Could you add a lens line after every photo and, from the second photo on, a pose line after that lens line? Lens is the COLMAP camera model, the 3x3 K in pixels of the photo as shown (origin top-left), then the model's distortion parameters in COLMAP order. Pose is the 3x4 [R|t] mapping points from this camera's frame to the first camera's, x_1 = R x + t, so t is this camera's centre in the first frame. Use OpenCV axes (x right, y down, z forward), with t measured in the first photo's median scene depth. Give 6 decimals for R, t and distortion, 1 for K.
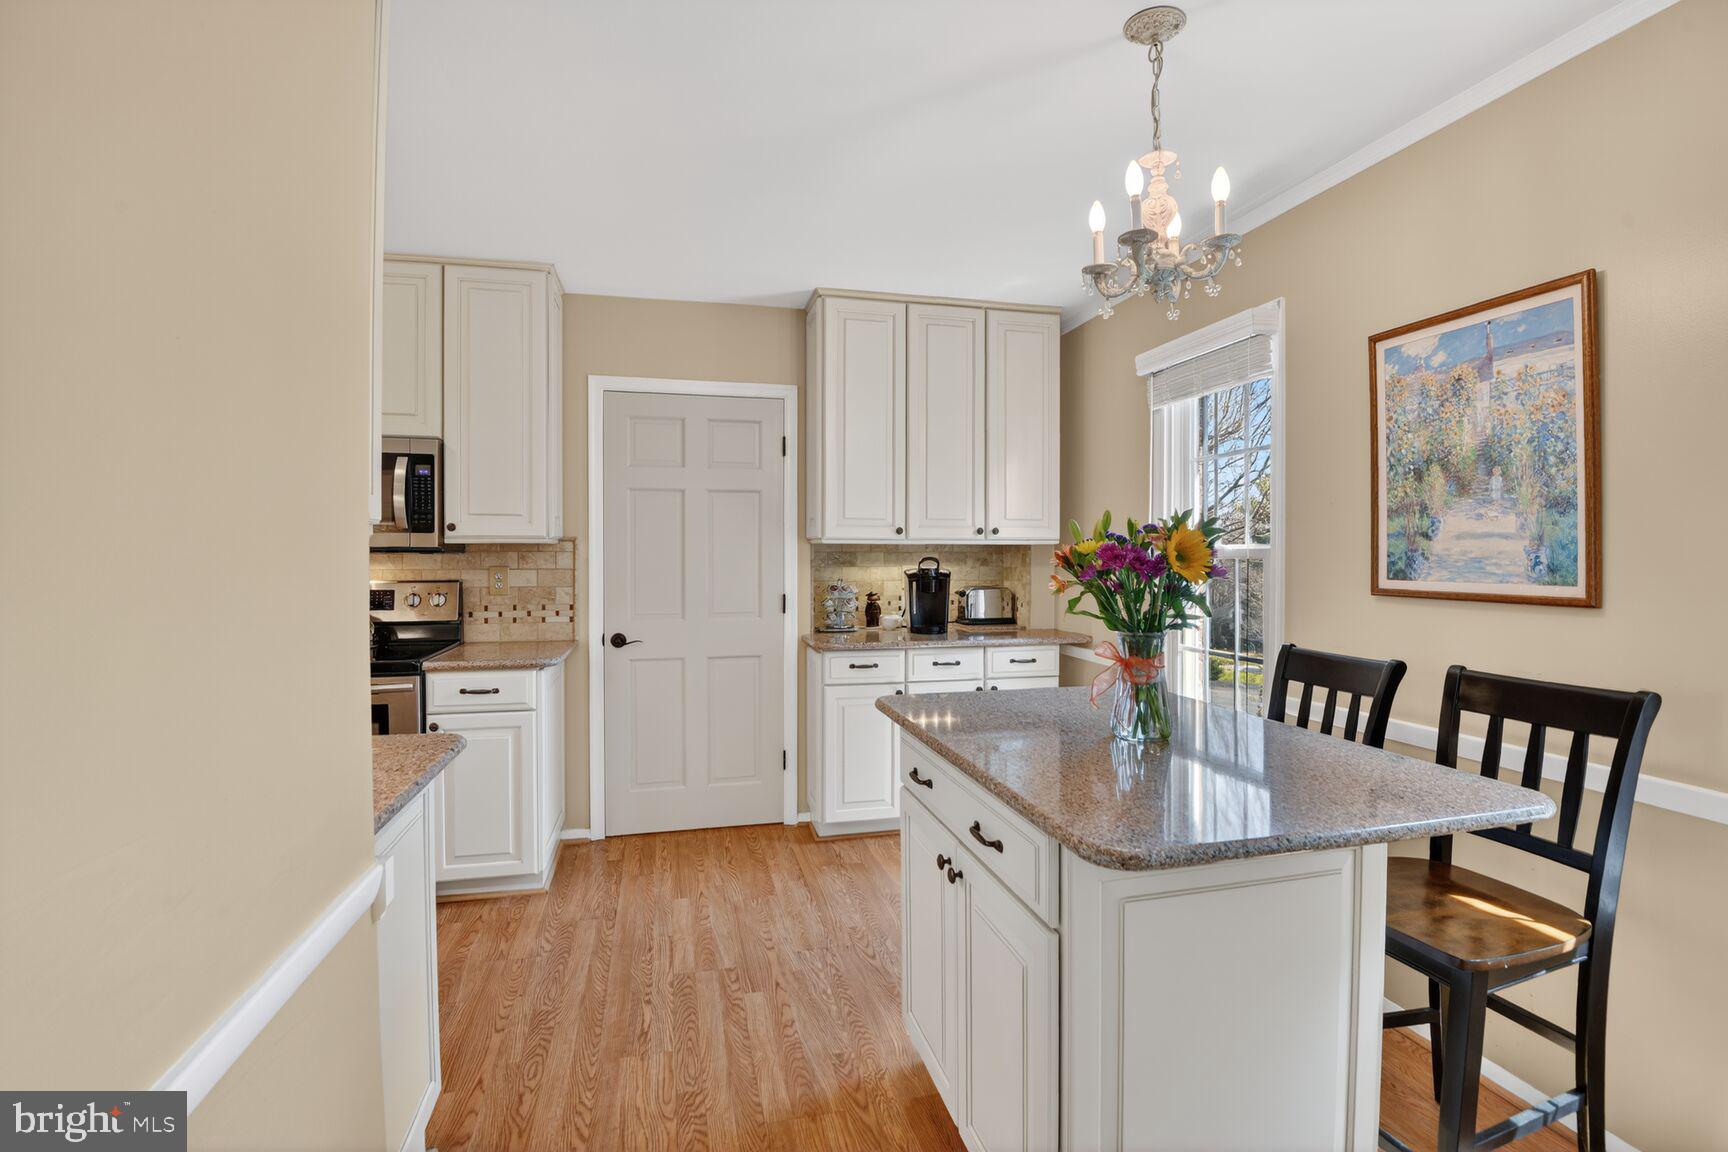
lens RADIAL K [[819.4, 0, 866.8], [0, 819.4, 567.3], [0, 0, 1]] dist [-0.025724, -0.008213]
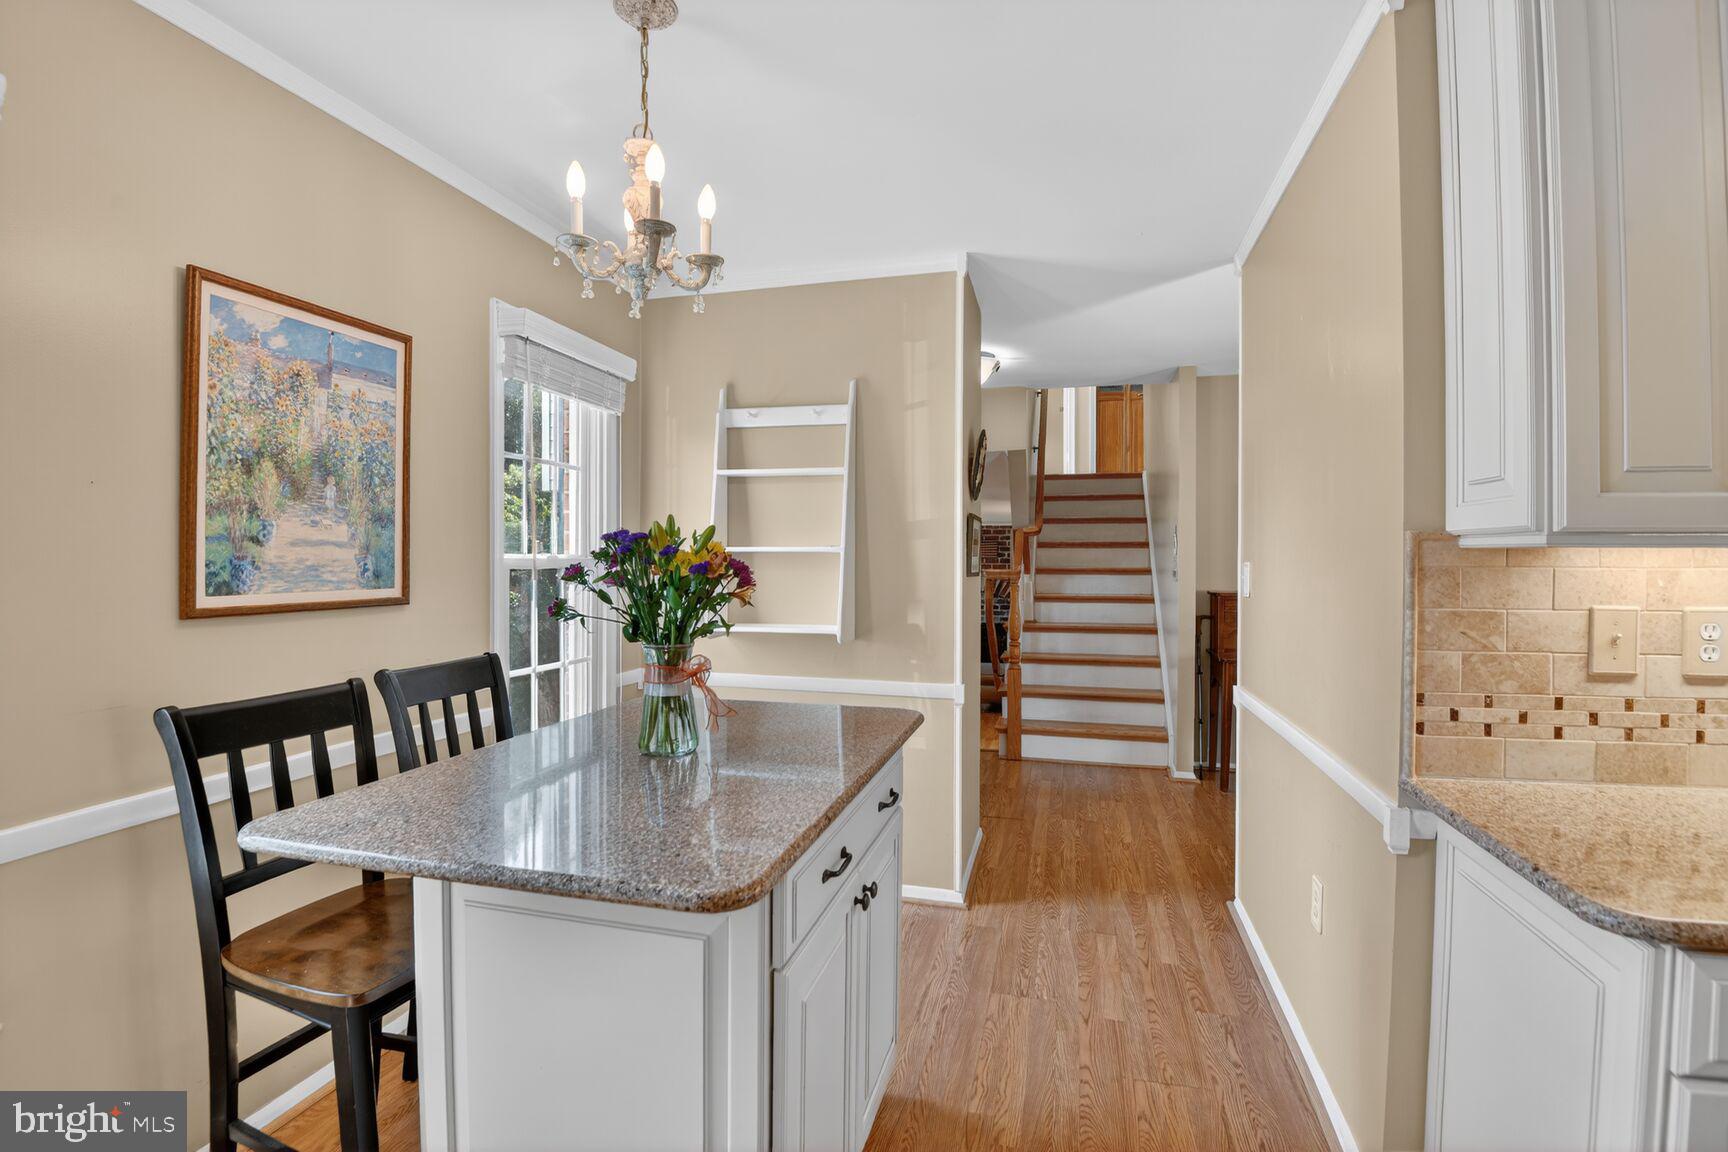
lens RADIAL K [[819.4, 0, 861.4], [0, 819.4, 564.0], [0, 0, 1]] dist [-0.025724, -0.008213]
pose [[-0.880286, -0.004677, 0.474421, -0.278654], [0.006529, 0.999737, 0.021971, -0.030054], [-0.474399, 0.022438, -0.880024, 1.490840]]
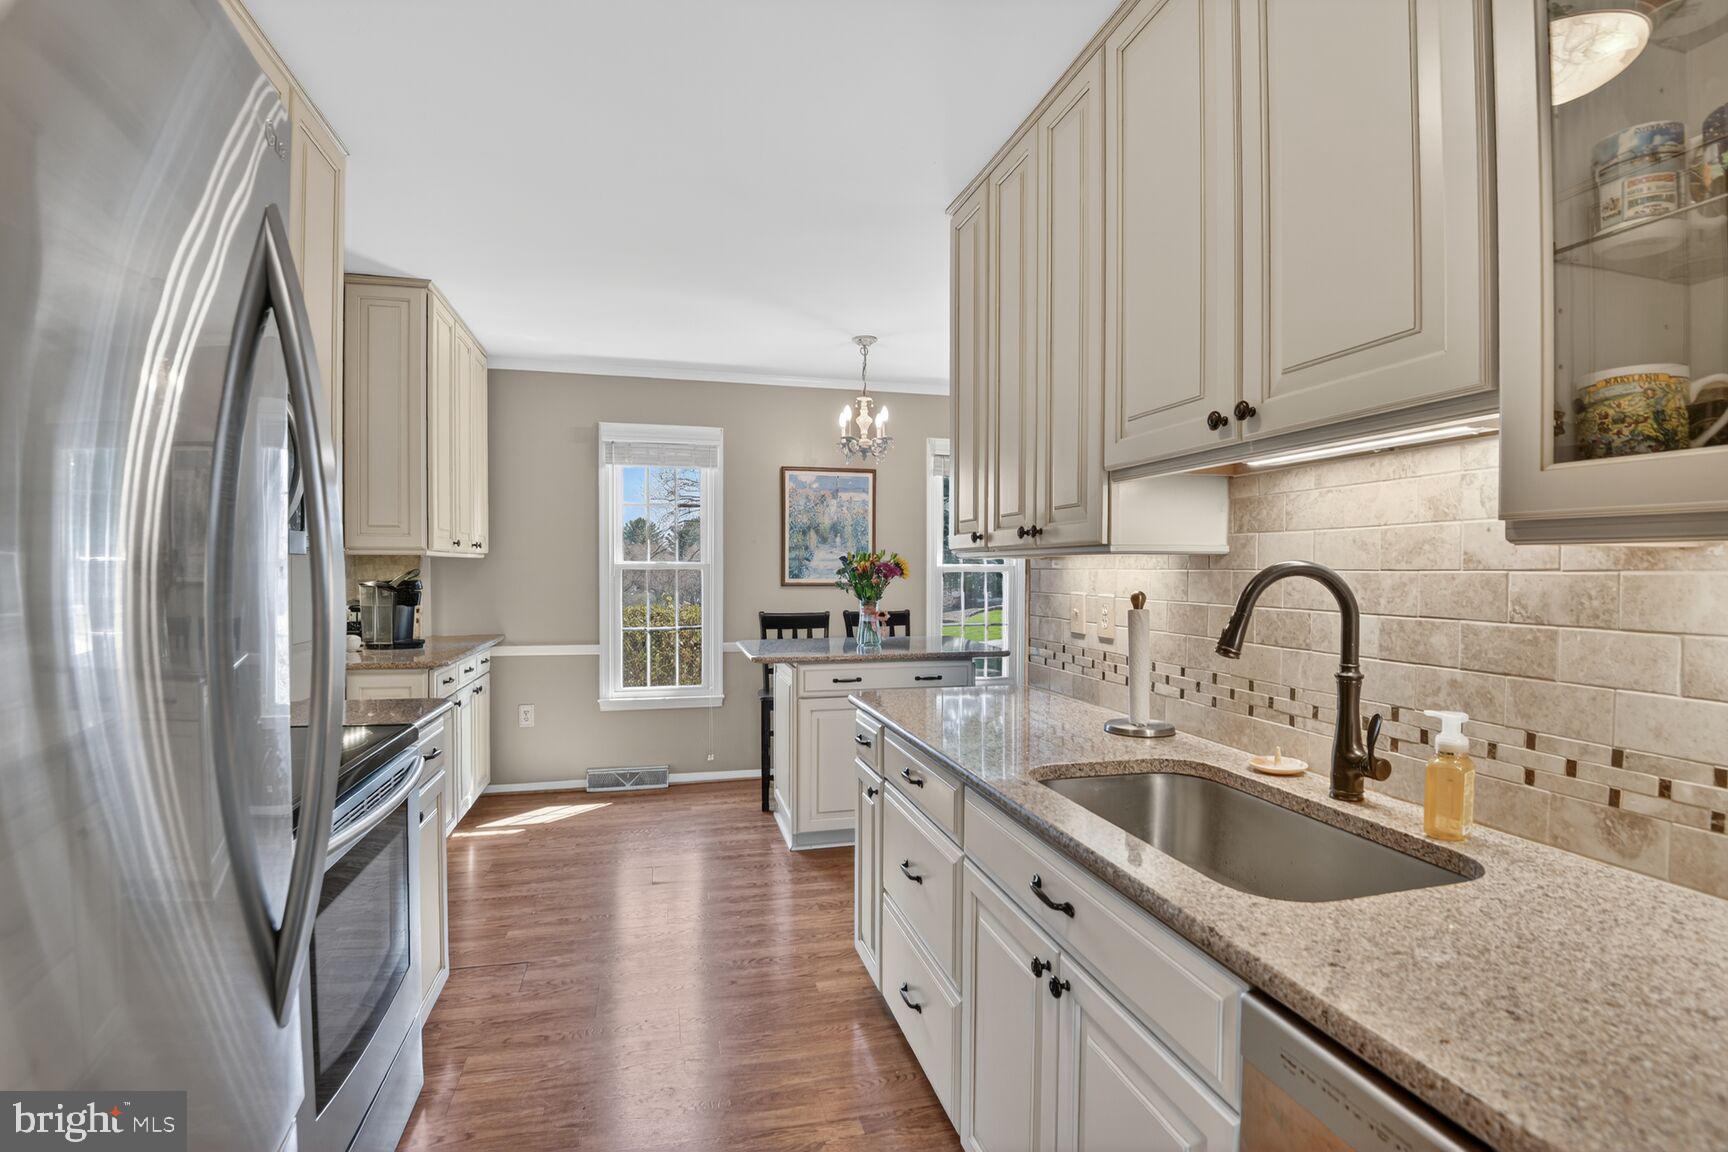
lens RADIAL K [[819.4, 0, 868.2], [0, 819.4, 583.2], [0, 0, 1]] dist [-0.025724, -0.008213]
pose [[-0.010176, -0.019589, 0.999756, -1.735126], [0.014626, 0.999698, 0.019737, -0.015144], [-0.999841, 0.014823, -0.009886, 0.877329]]
